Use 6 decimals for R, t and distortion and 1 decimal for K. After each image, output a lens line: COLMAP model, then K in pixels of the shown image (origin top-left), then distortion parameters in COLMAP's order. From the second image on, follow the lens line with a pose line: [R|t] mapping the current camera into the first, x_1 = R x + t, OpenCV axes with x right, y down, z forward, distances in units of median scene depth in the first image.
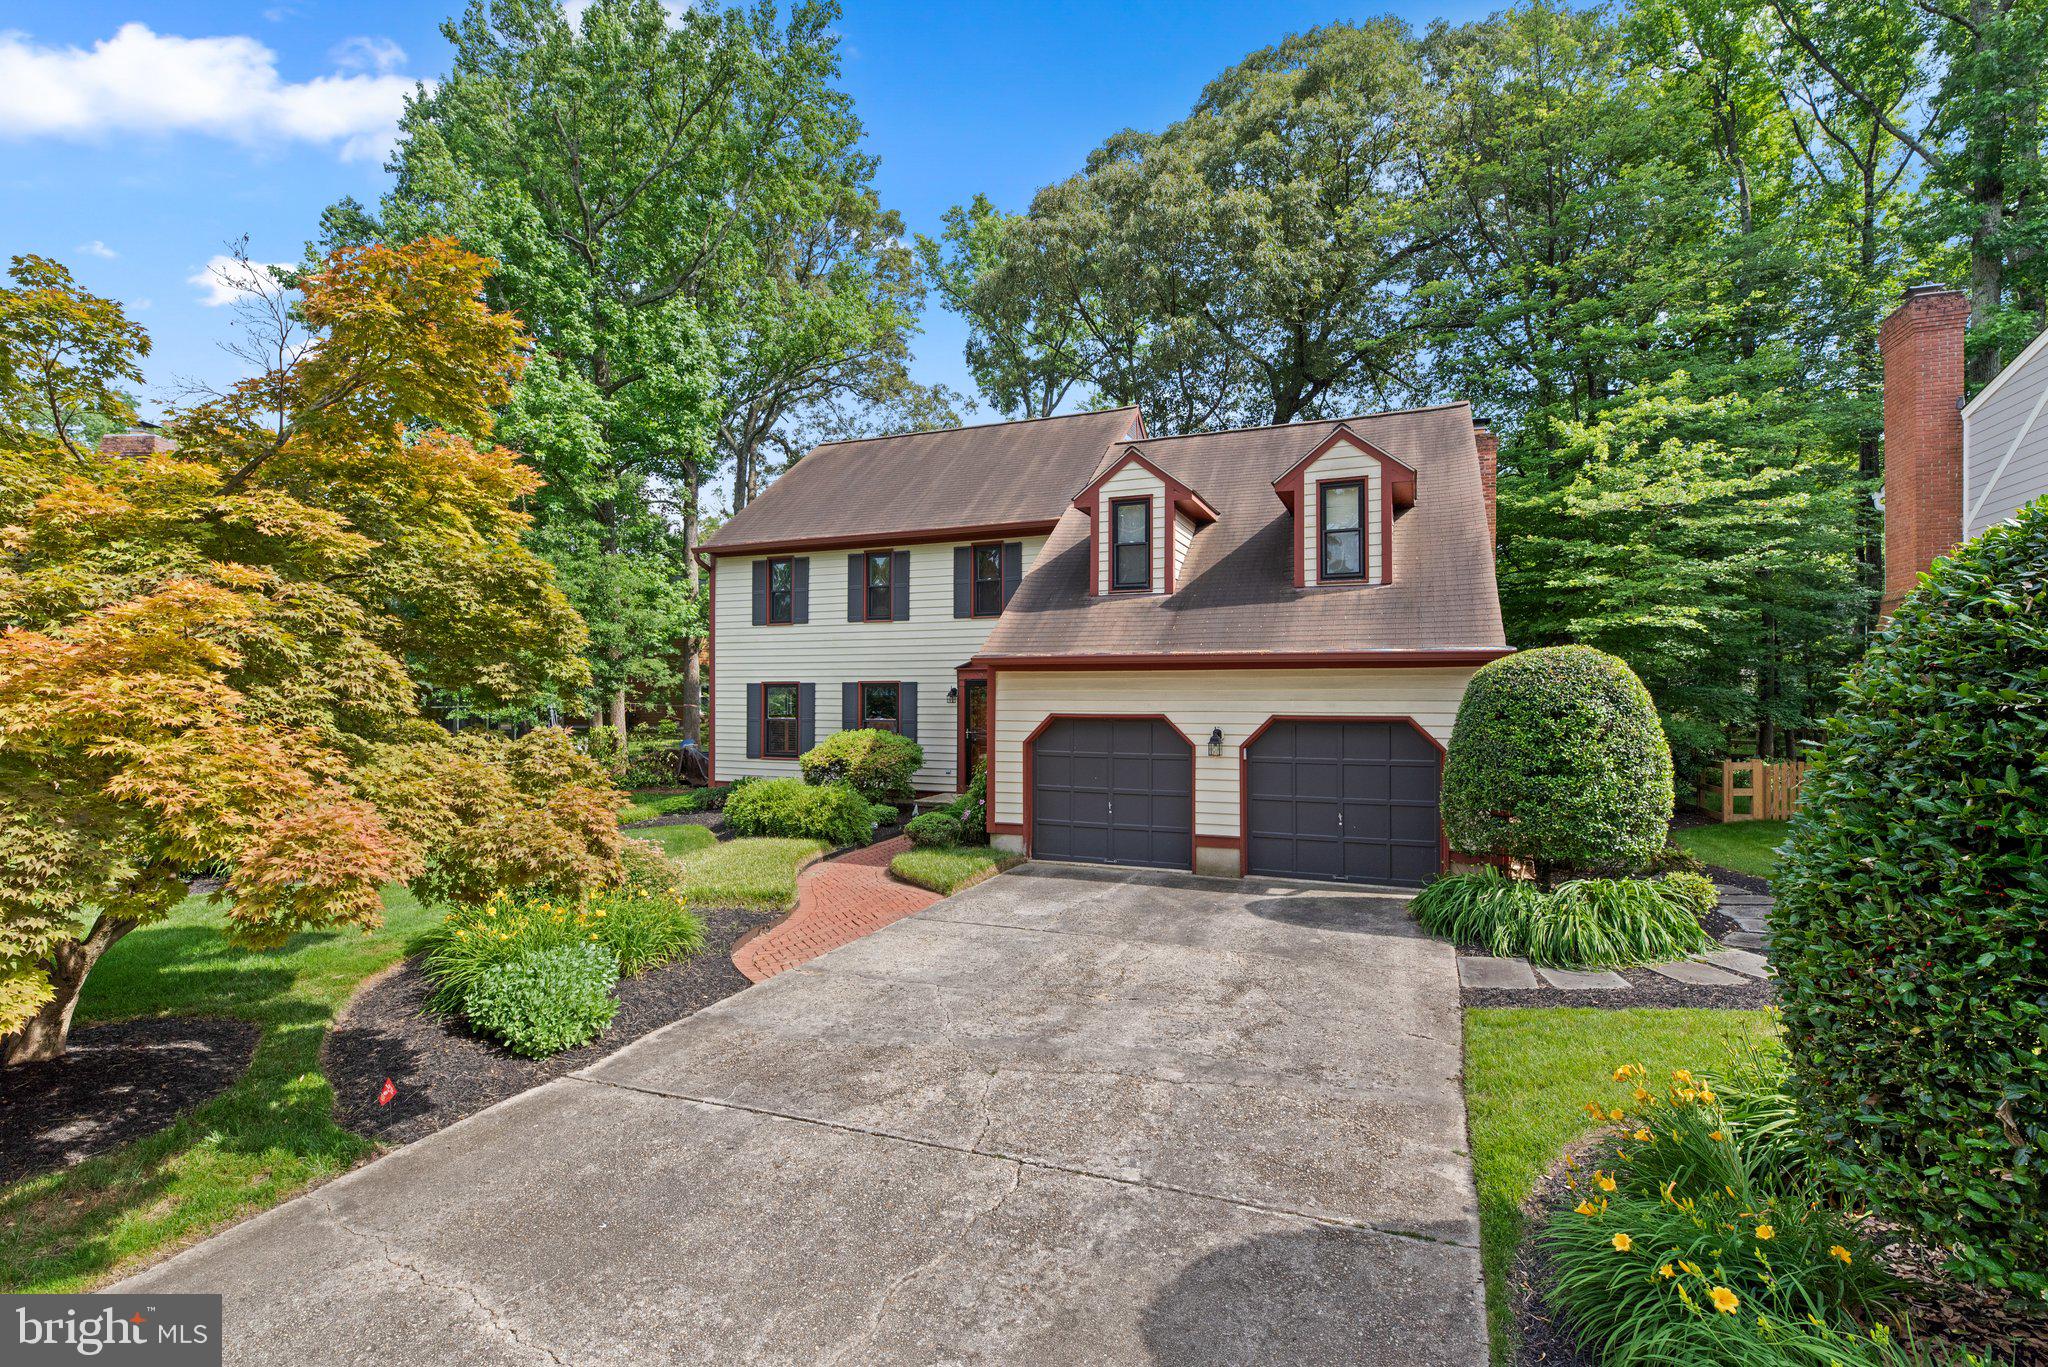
lens RADIAL K [[919.4, 0, 1020.1], [0, 919.4, 689.7], [0, 0, 1]] dist [0.003936, 0.000305]
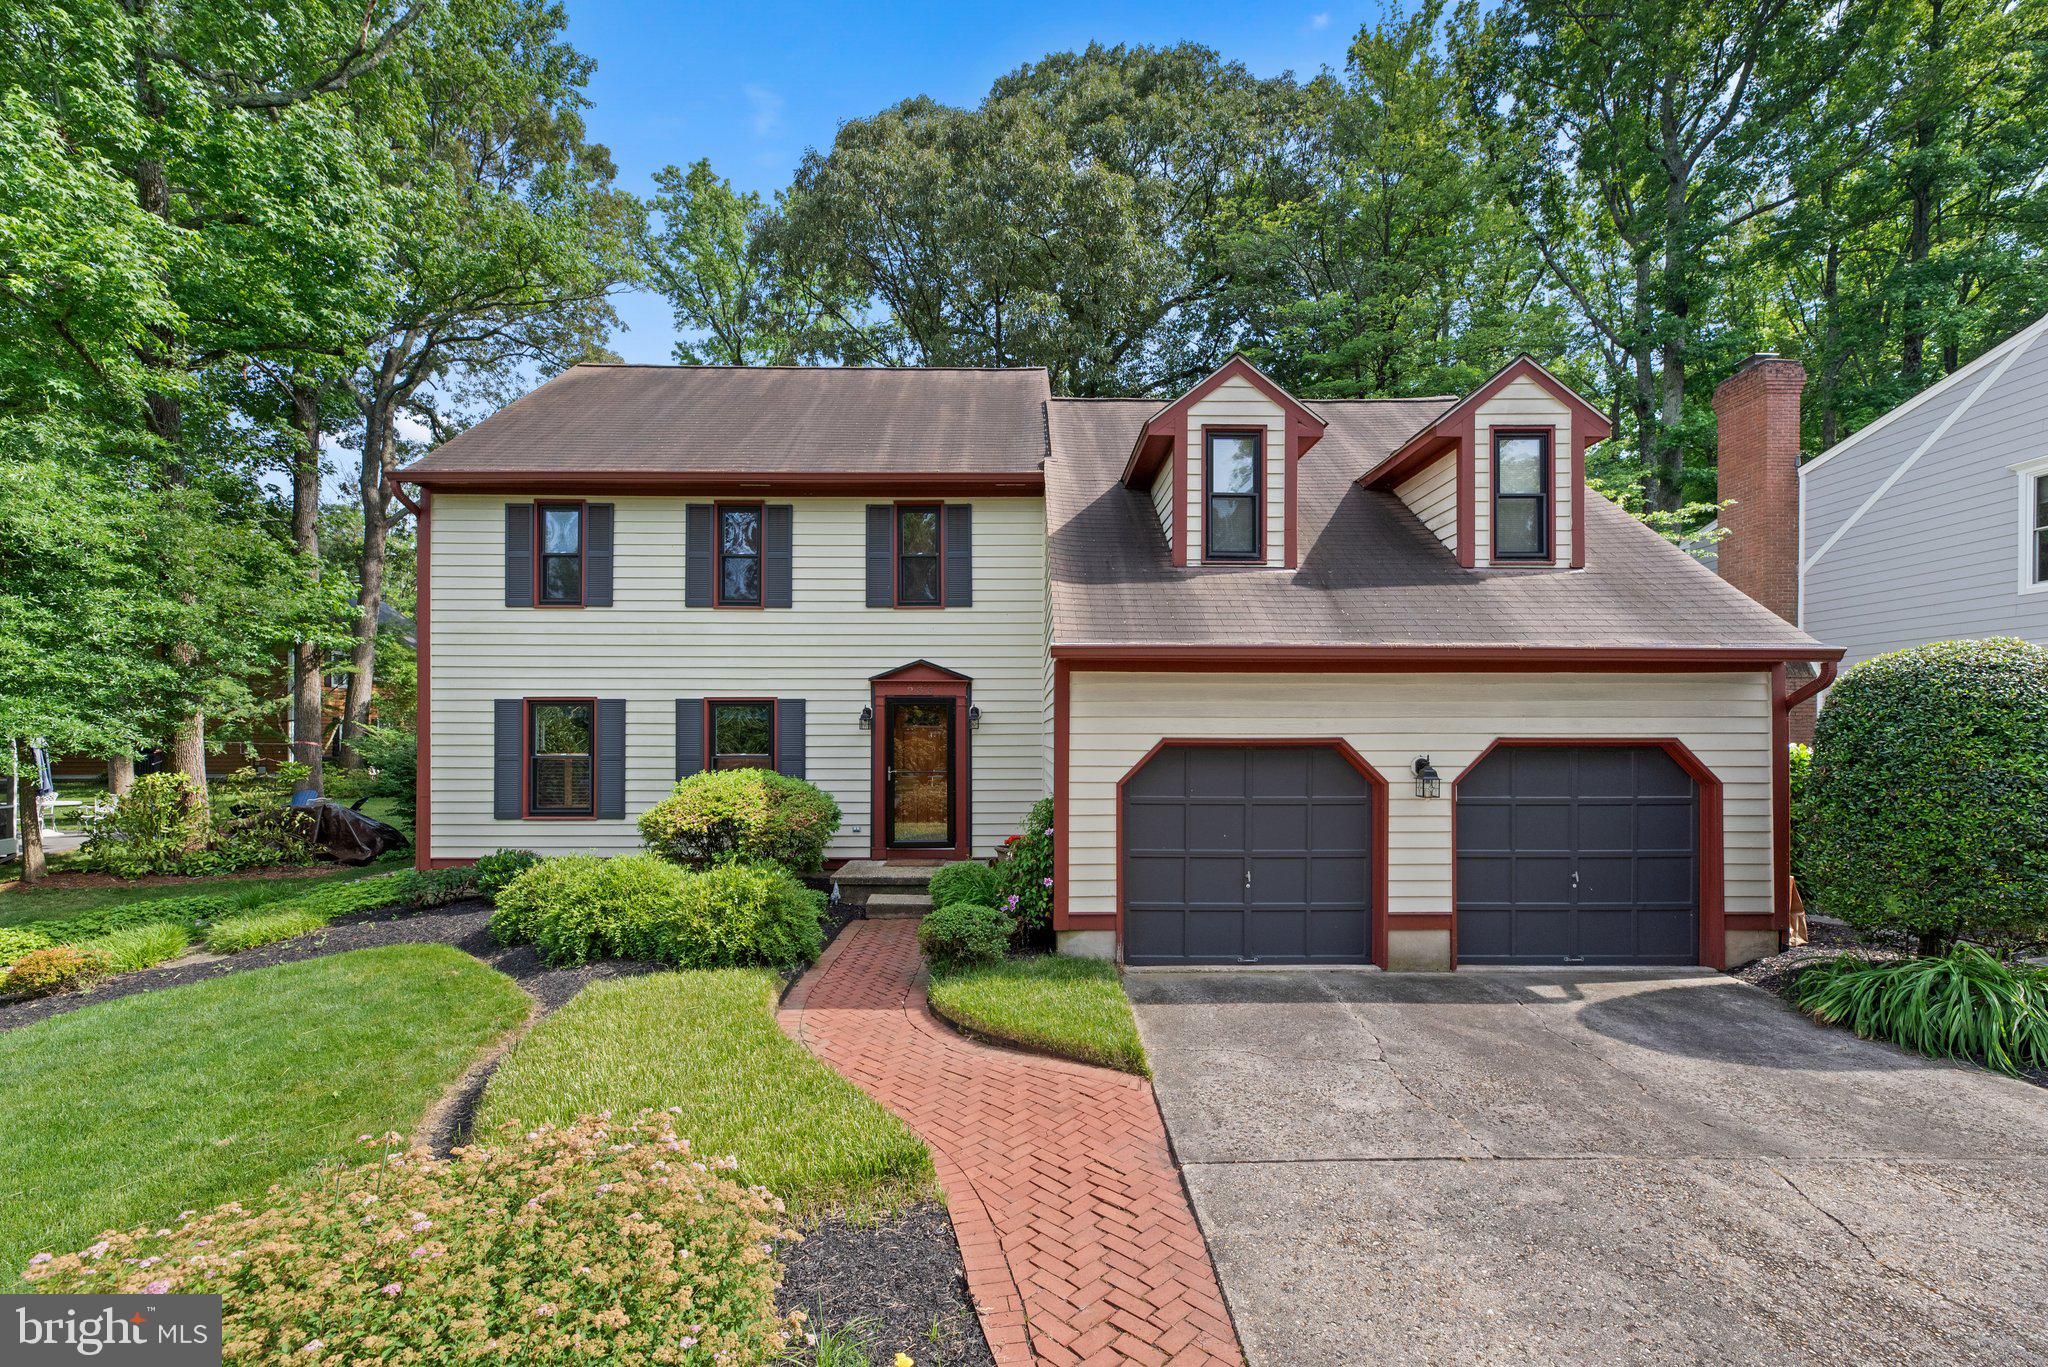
lens RADIAL K [[846.1, 0, 1026.7], [0, 846.1, 737.4], [0, 0, 1]] dist [0.001543, 0.000889]
pose [[0.919246, 0.000087, 0.393683, -0.206518], [-0.002155, 0.999986, 0.004810, 0.016470], [-0.393678, -0.005269, 0.919233, 0.357900]]
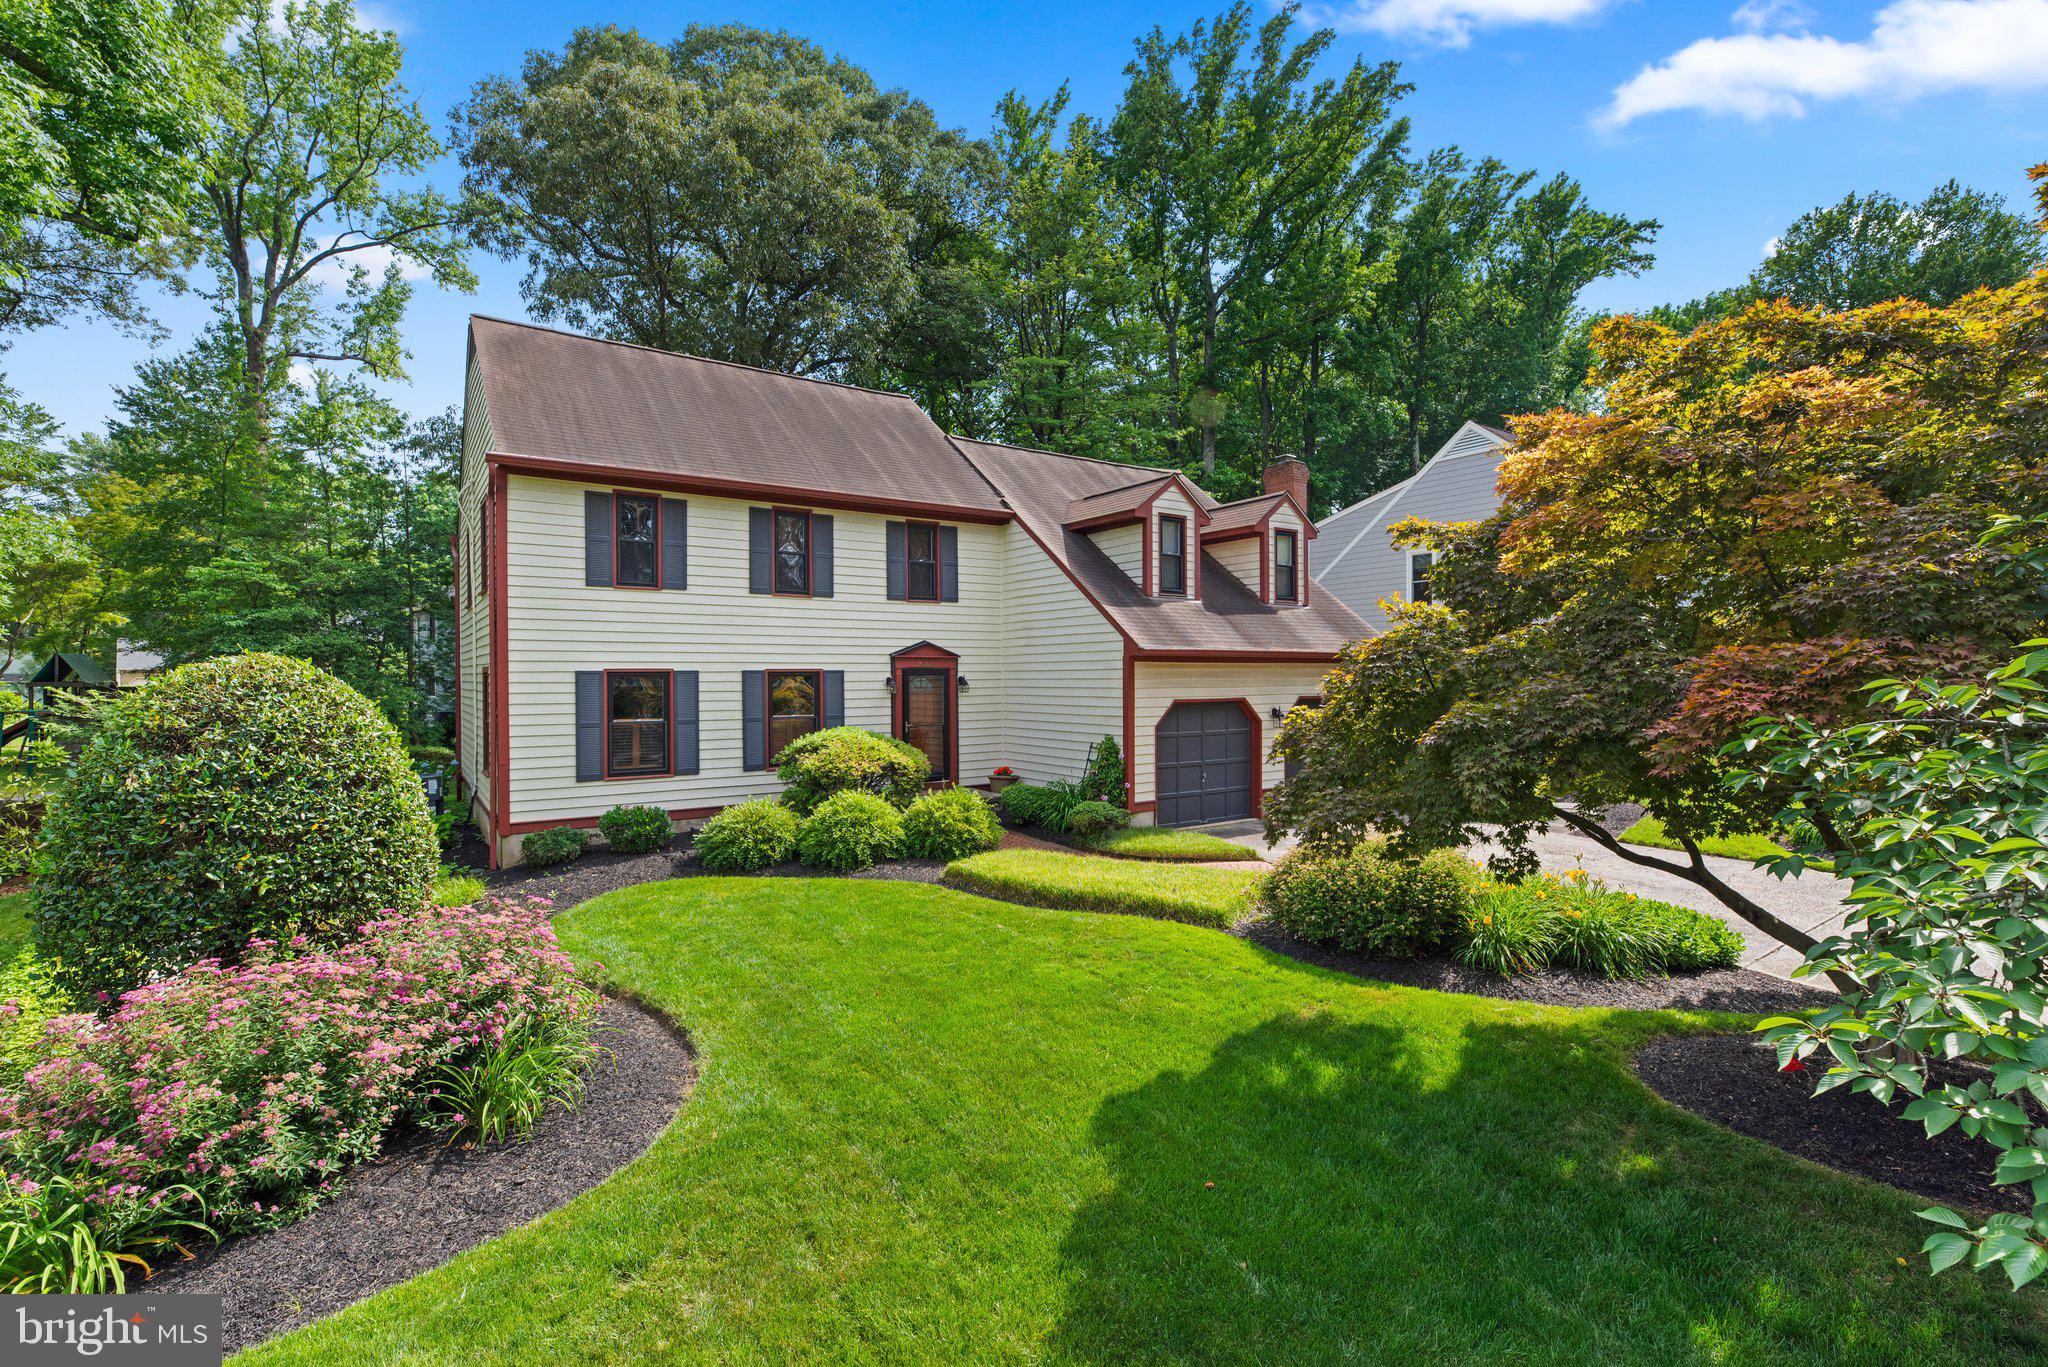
lens RADIAL K [[919.4, 0, 1023.9], [0, 919.4, 680.1], [0, 0, 1]] dist [0.003936, 0.000305]
pose [[0.549207, -0.003348, 0.835680, -0.732155], [0.003414, 0.999993, 0.001762, -0.000347], [-0.835679, 0.001885, 0.549214, 0.384974]]
